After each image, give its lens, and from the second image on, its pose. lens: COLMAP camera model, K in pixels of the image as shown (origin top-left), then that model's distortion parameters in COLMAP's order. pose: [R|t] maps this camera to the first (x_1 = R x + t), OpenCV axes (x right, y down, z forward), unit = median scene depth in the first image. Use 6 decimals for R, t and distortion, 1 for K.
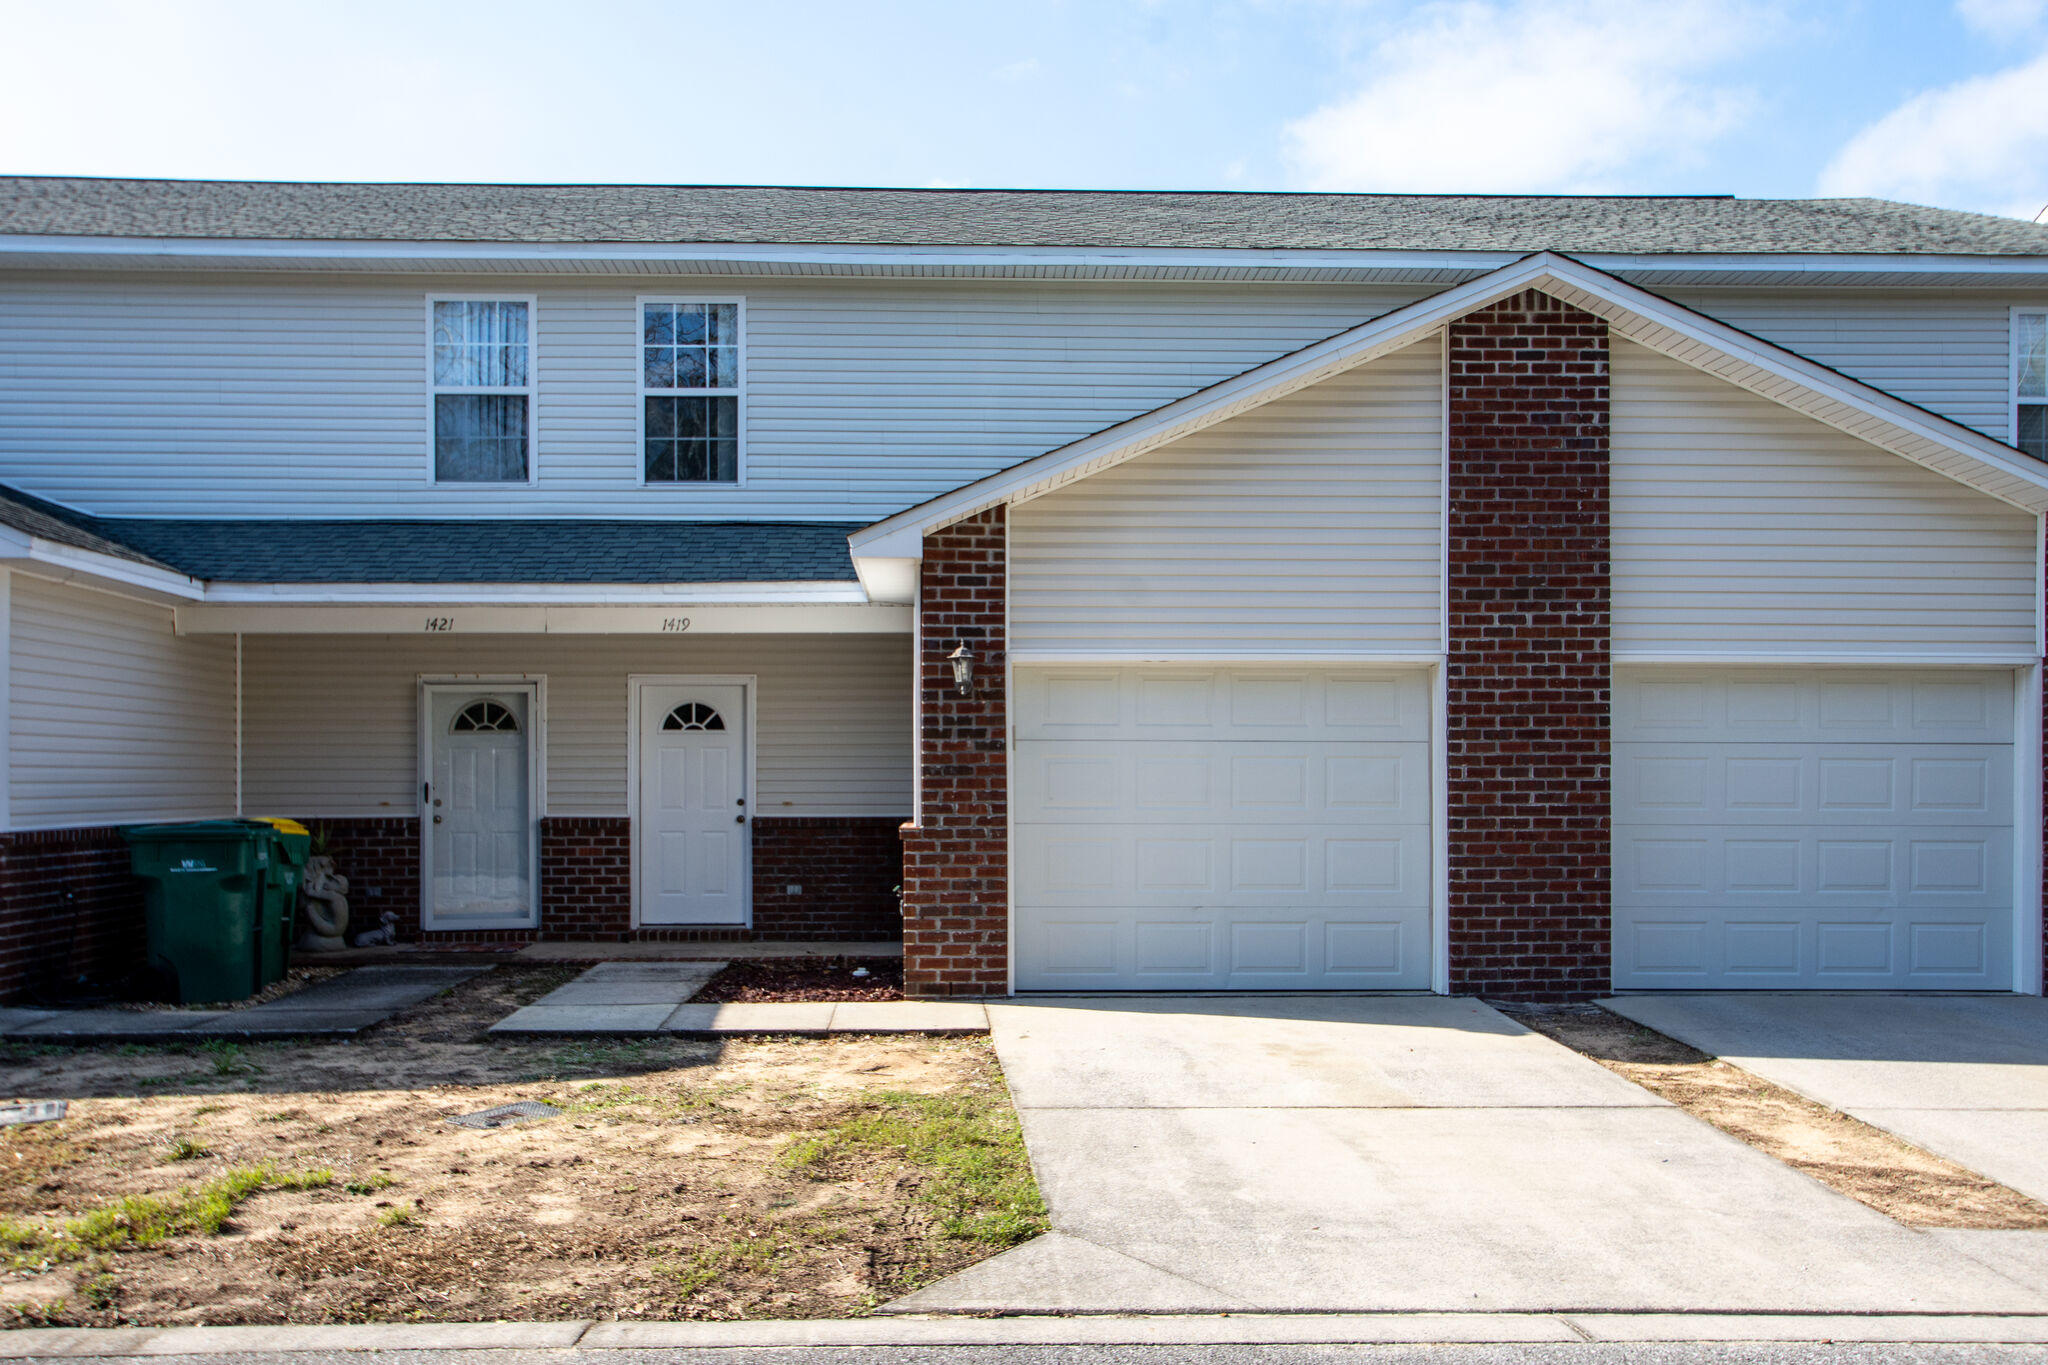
lens RADIAL K [[1731.5, 0, 1004.3], [0, 1731.5, 778.4], [0, 0, 1]] dist [0.009503, 0.030026]
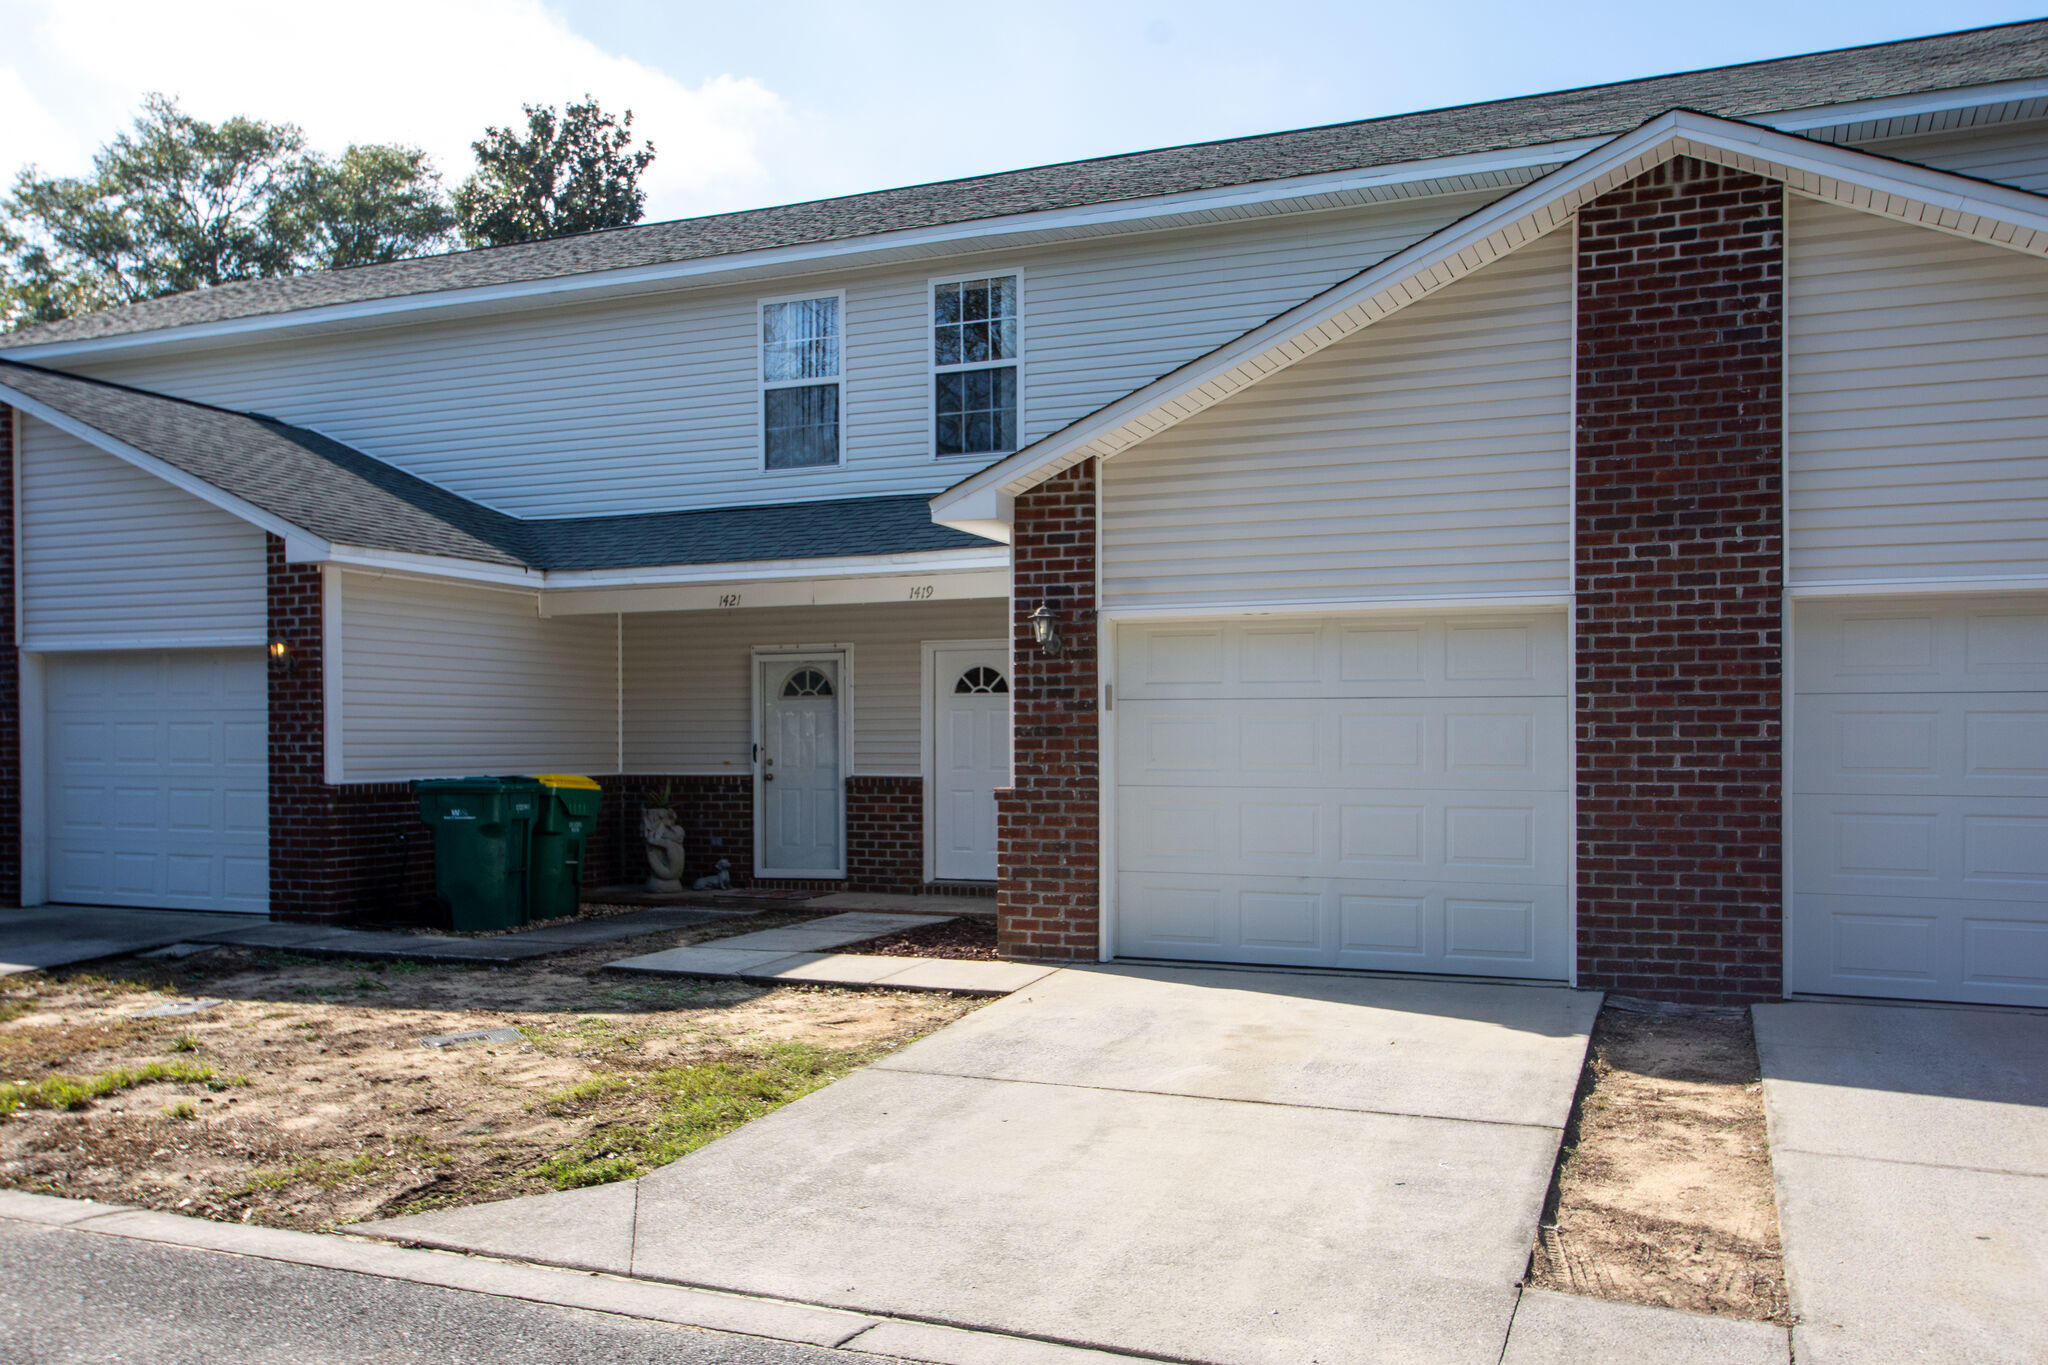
lens RADIAL K [[1731.5, 0, 1012.8], [0, 1731.5, 762.0], [0, 0, 1]] dist [0.009503, 0.030026]
pose [[0.903594, 0.003764, -0.428373, 0.373623], [0.001724, 0.999921, 0.012424, 0.000695], [0.428386, -0.011964, 0.903516, 0.096274]]
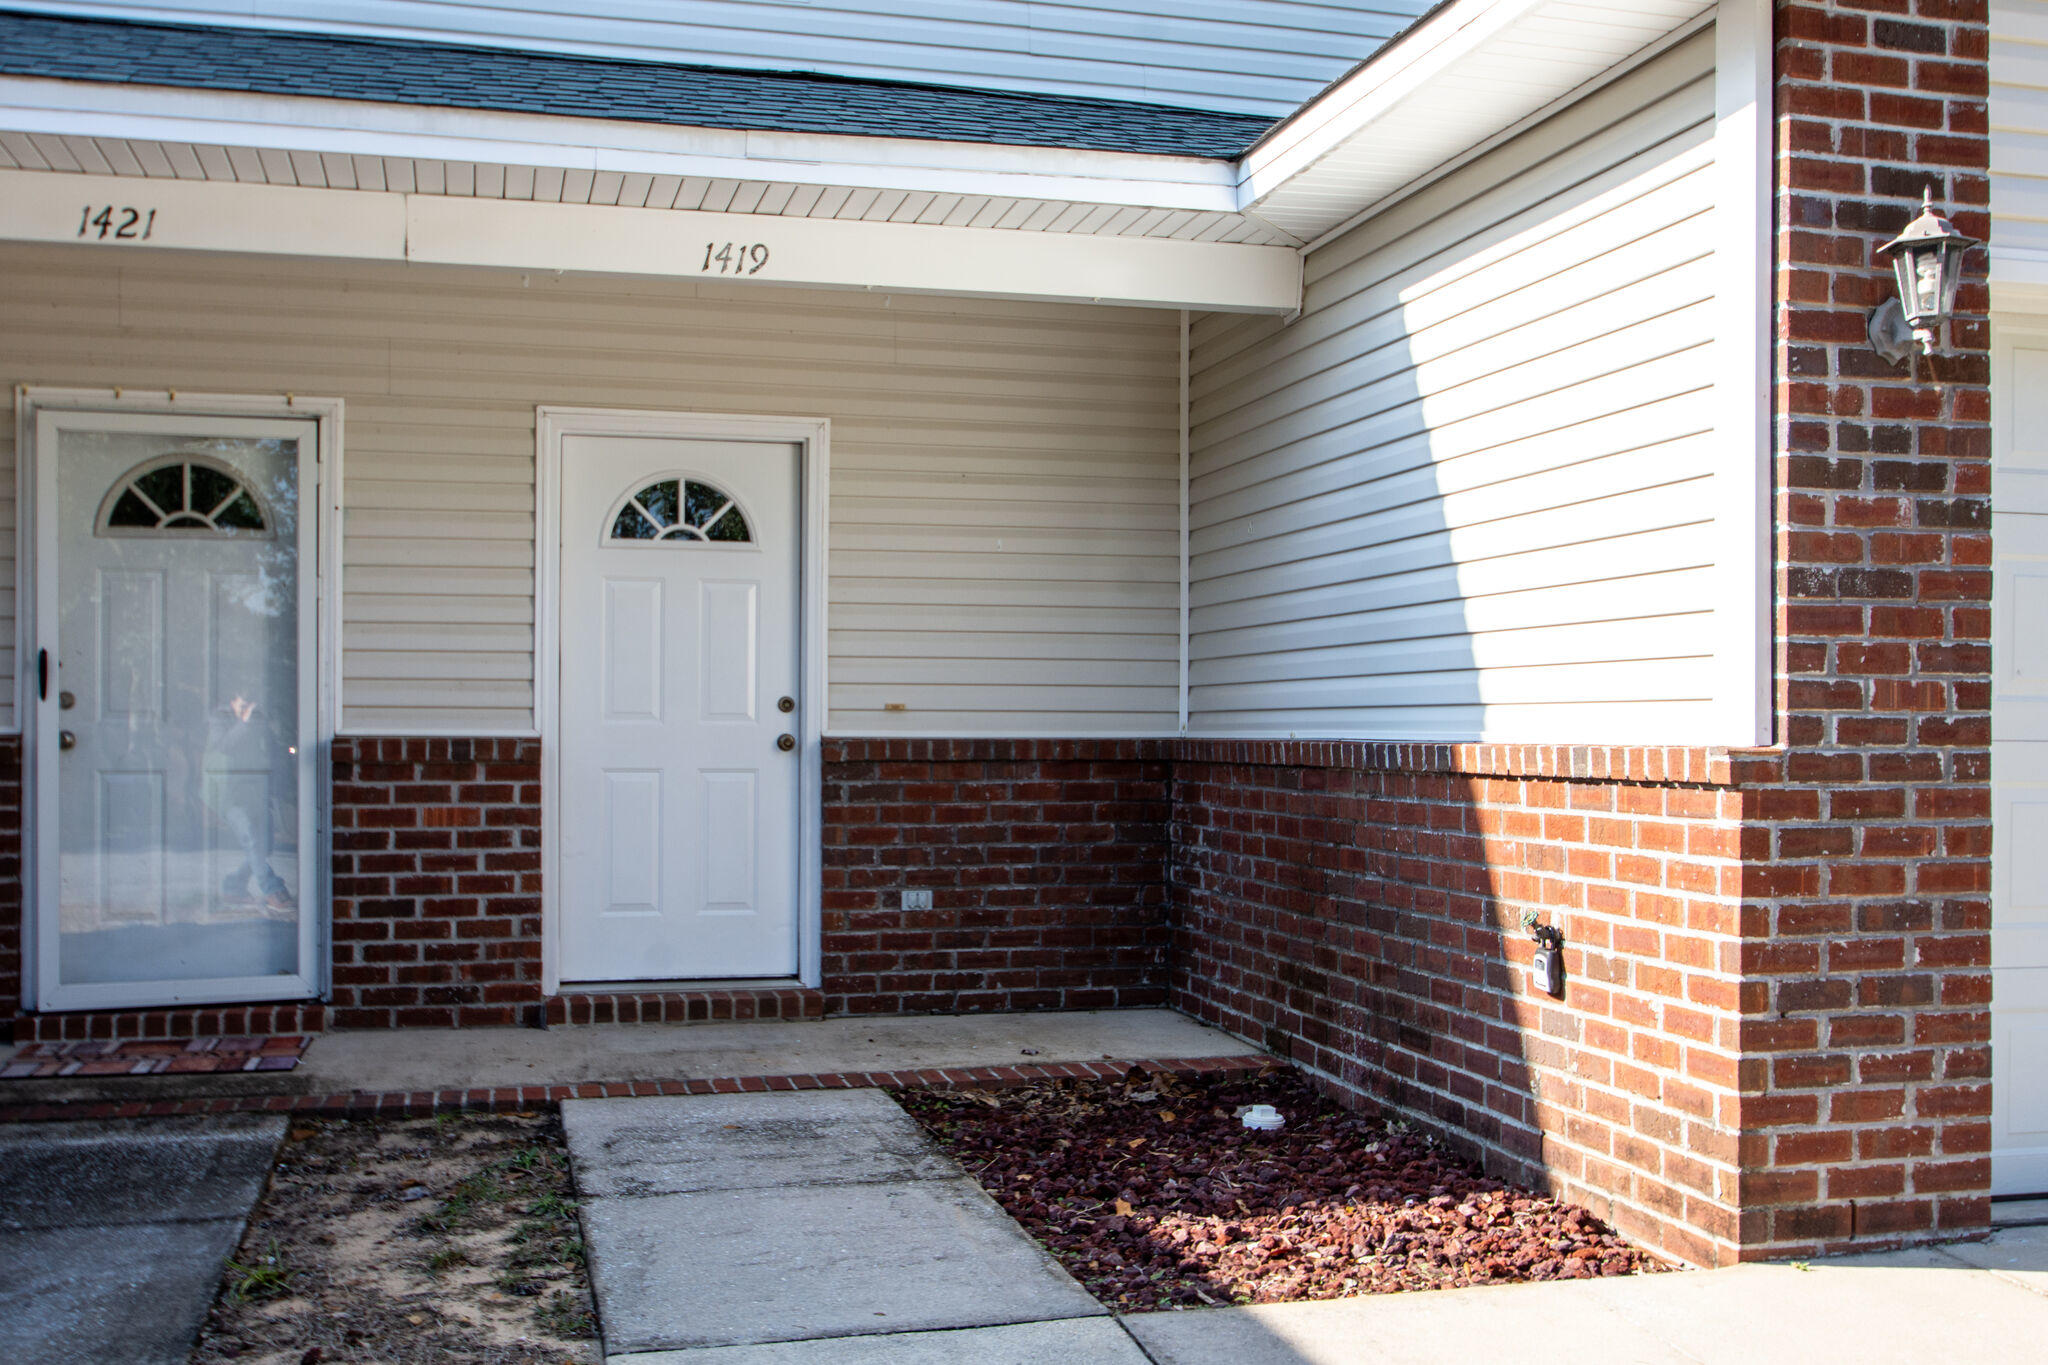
lens RADIAL K [[2019.2, 0, 998.2], [0, 2019.2, 729.5], [0, 0, 1]] dist [-0.013984, 0.000000]
pose [[0.978010, 0.004630, 0.208509, -0.275804], [-0.005669, 0.999974, 0.004383, 0.023311], [-0.208483, -0.005469, 0.978011, 0.636287]]
